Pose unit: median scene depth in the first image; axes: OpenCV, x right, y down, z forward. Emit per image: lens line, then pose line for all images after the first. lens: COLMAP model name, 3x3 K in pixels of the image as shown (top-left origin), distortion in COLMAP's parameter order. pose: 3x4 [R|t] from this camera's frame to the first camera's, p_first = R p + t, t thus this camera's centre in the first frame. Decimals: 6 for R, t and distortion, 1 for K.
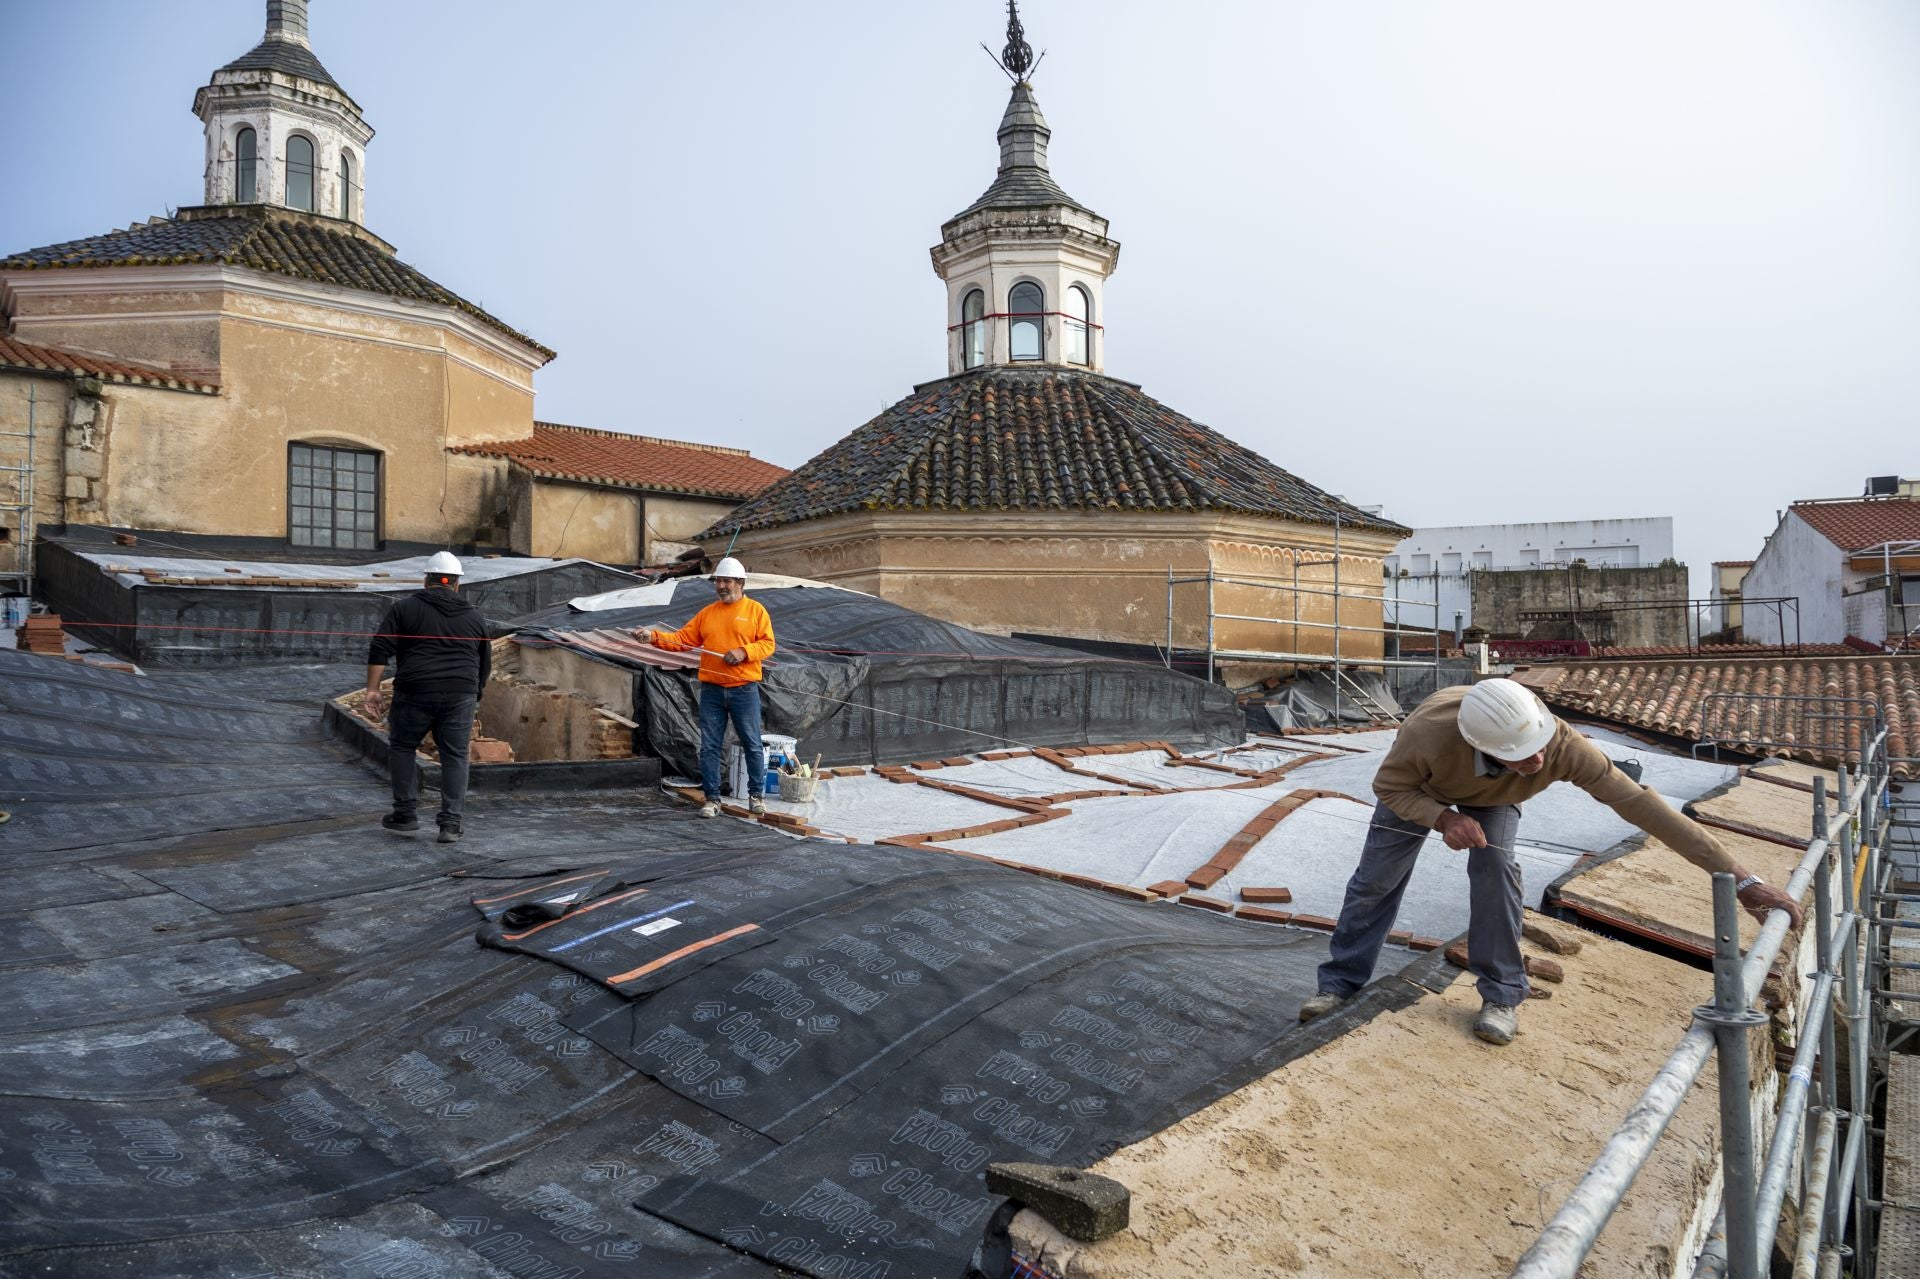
lens RADIAL K [[1268.6, 0, 972.4], [0, 1268.6, 648.4], [0, 0, 1]] dist [-0.007262, 0.000382]
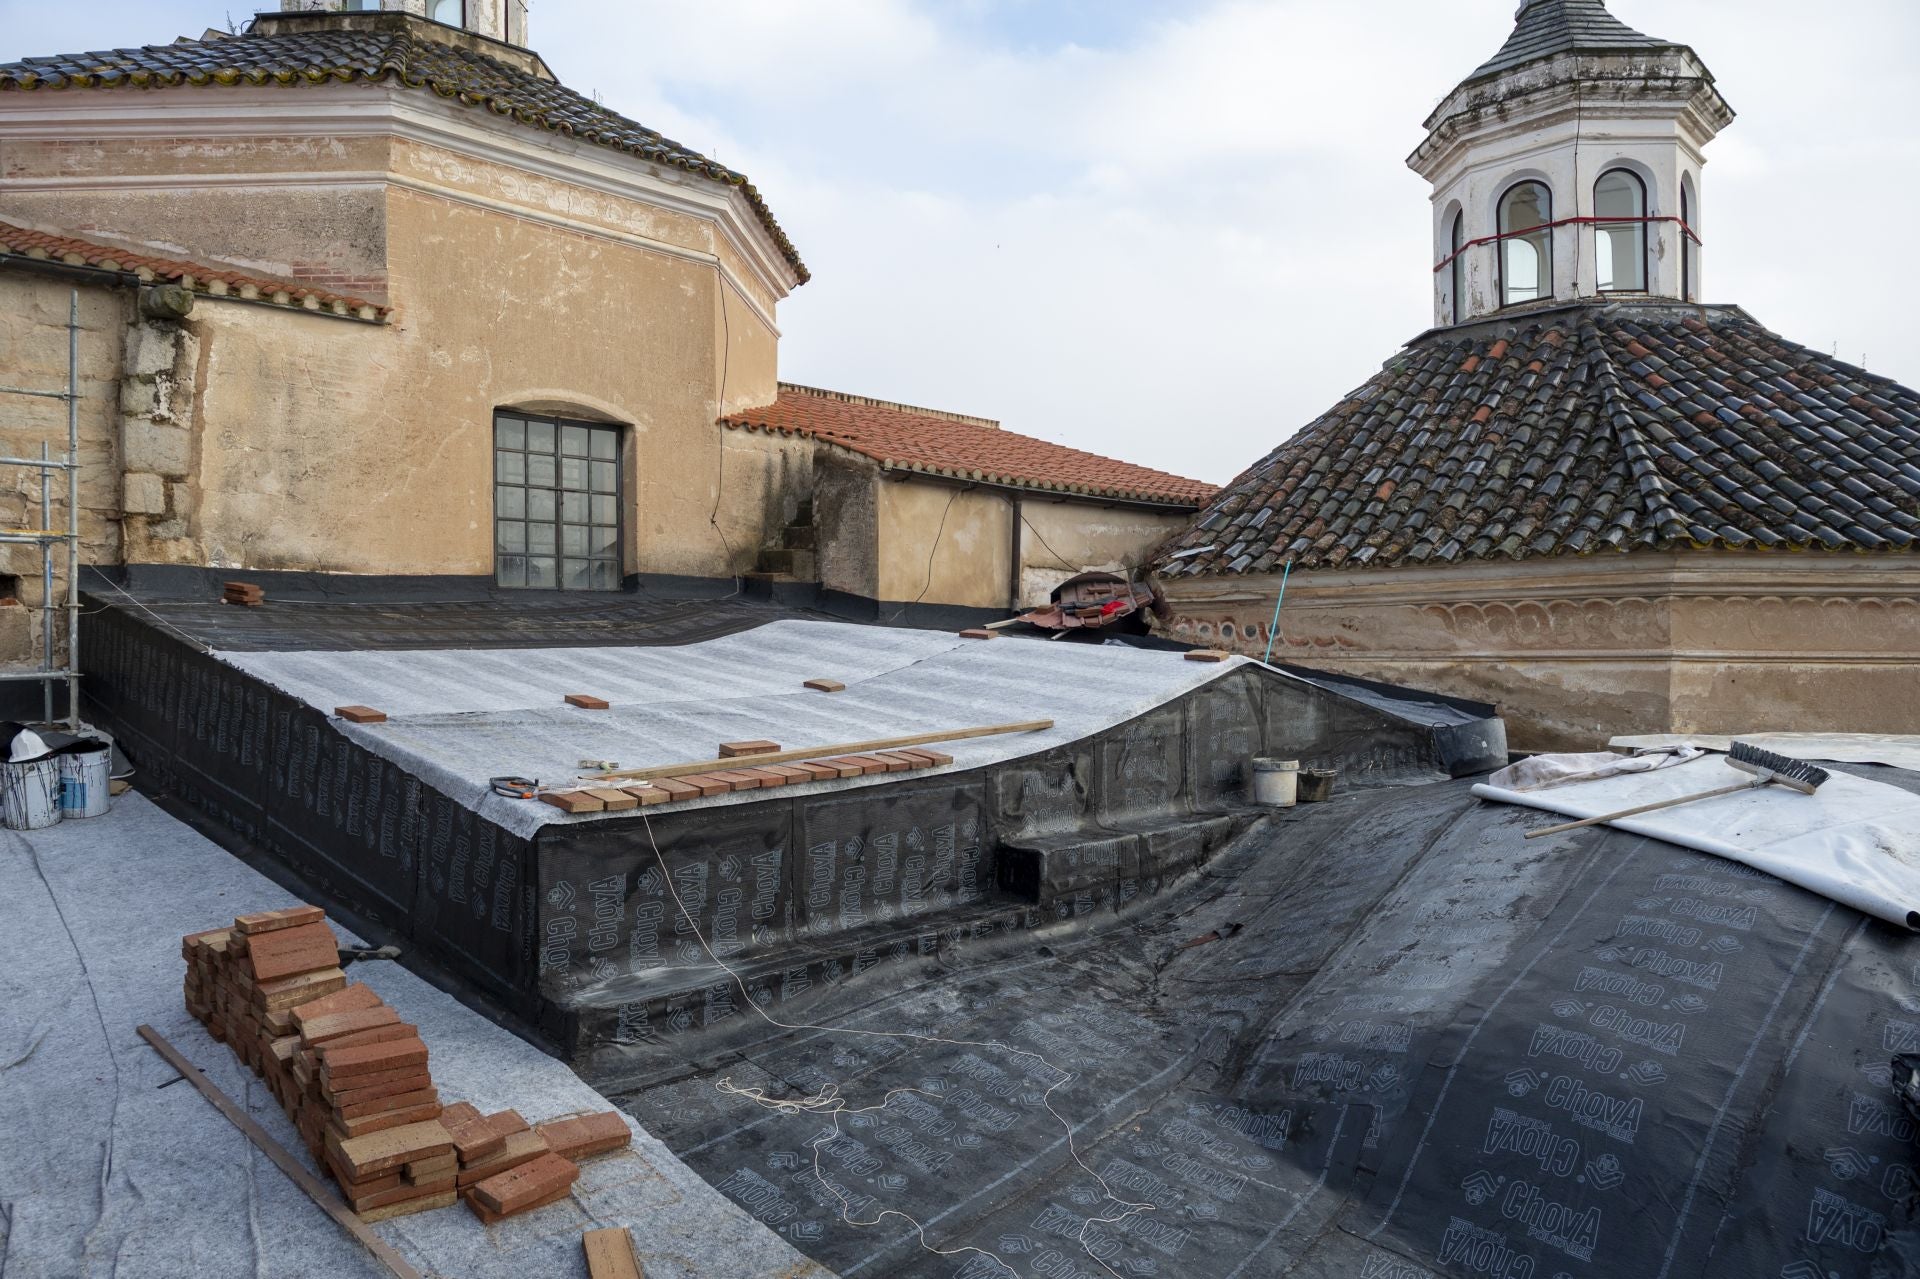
lens RADIAL K [[1272.7, 0, 960.0], [0, 1272.7, 639.5], [0, 0, 1]] dist [-0.005006, -0.003113]
pose [[0.998236, -0.001378, 0.059351, -0.371530], [0.000026, 0.999740, 0.022784, -0.073050], [-0.059367, -0.022742, 0.997977, 0.417552]]
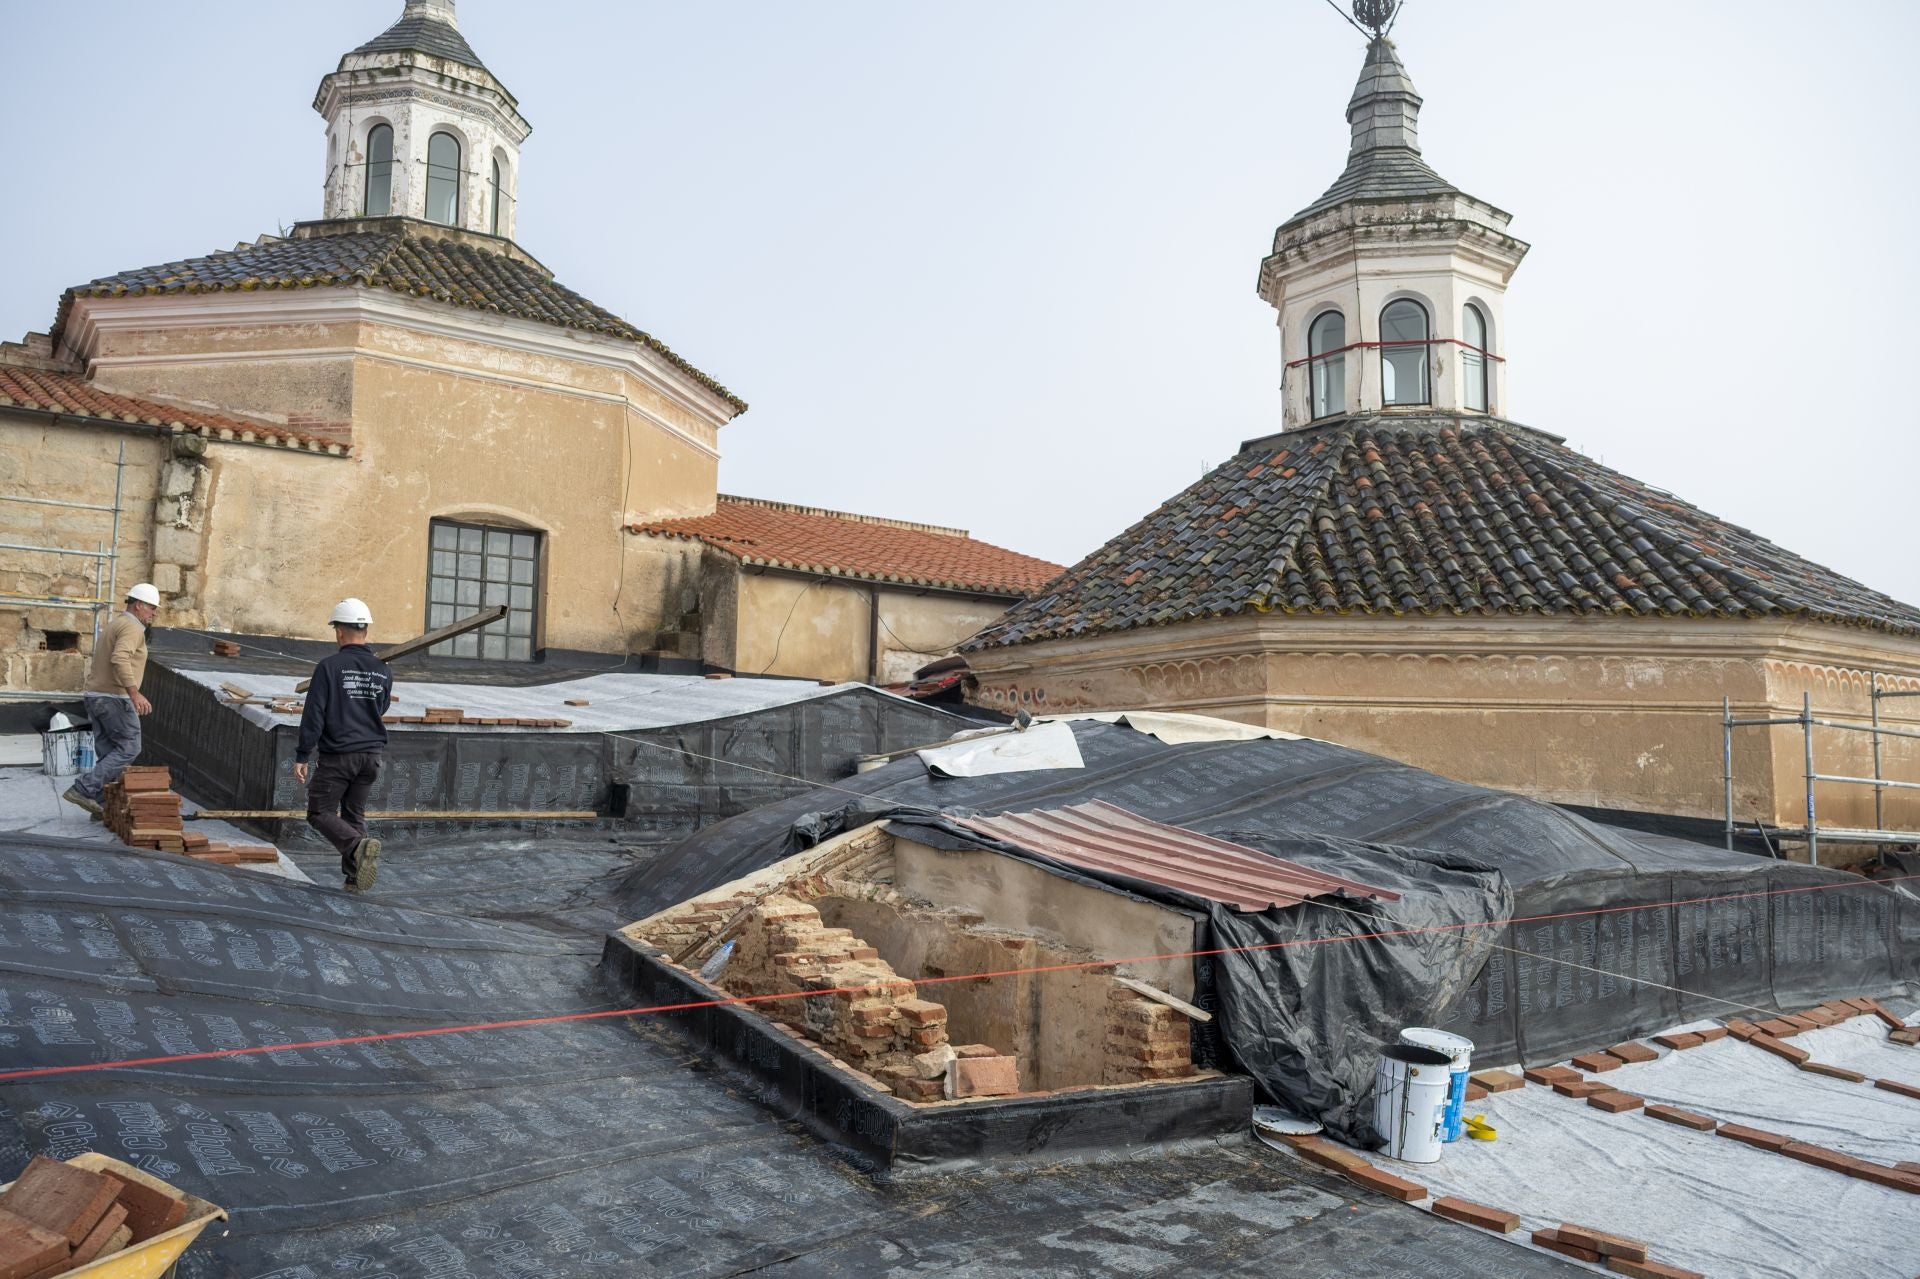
lens RADIAL K [[1501.6, 0, 957.2], [0, 1501.6, 645.3], [0, 0, 1]] dist [0.009034, -0.001972]
pose [[0.995349, 0.005326, -0.096182, -0.145012], [-0.012902, 0.996845, -0.078315, -0.022315], [0.095462, 0.079192, 0.992278, 0.150954]]
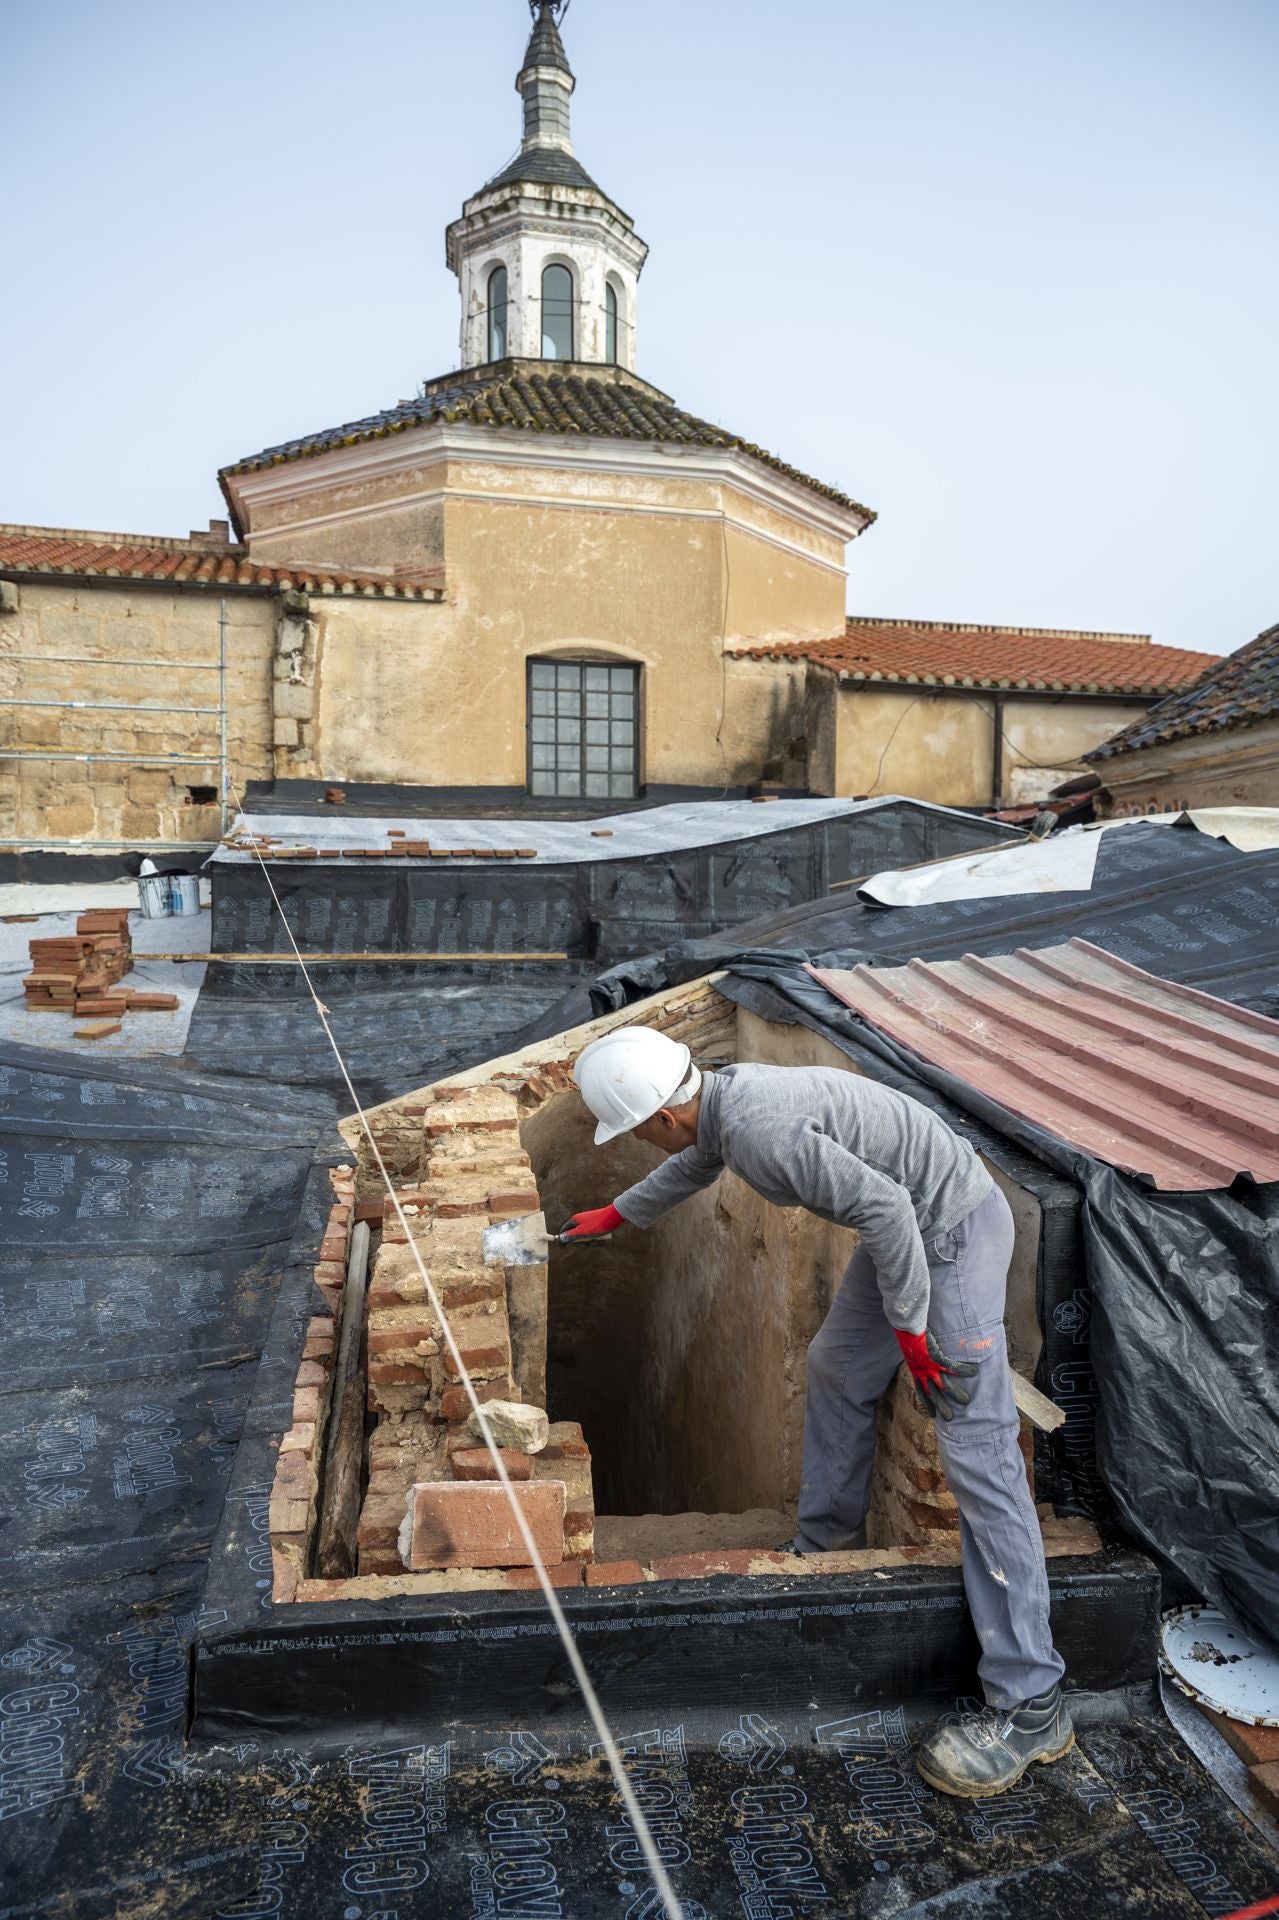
lens RADIAL K [[1334.0, 0, 639.5], [0, 1334.0, 960.0], [0, 0, 1]] dist [0.018964, -0.001280]
pose [[0.875317, 0.018677, -0.483189, -0.097910], [0.003450, 0.998987, 0.044863, -0.019751], [0.483538, -0.040936, 0.874366, 0.340236]]
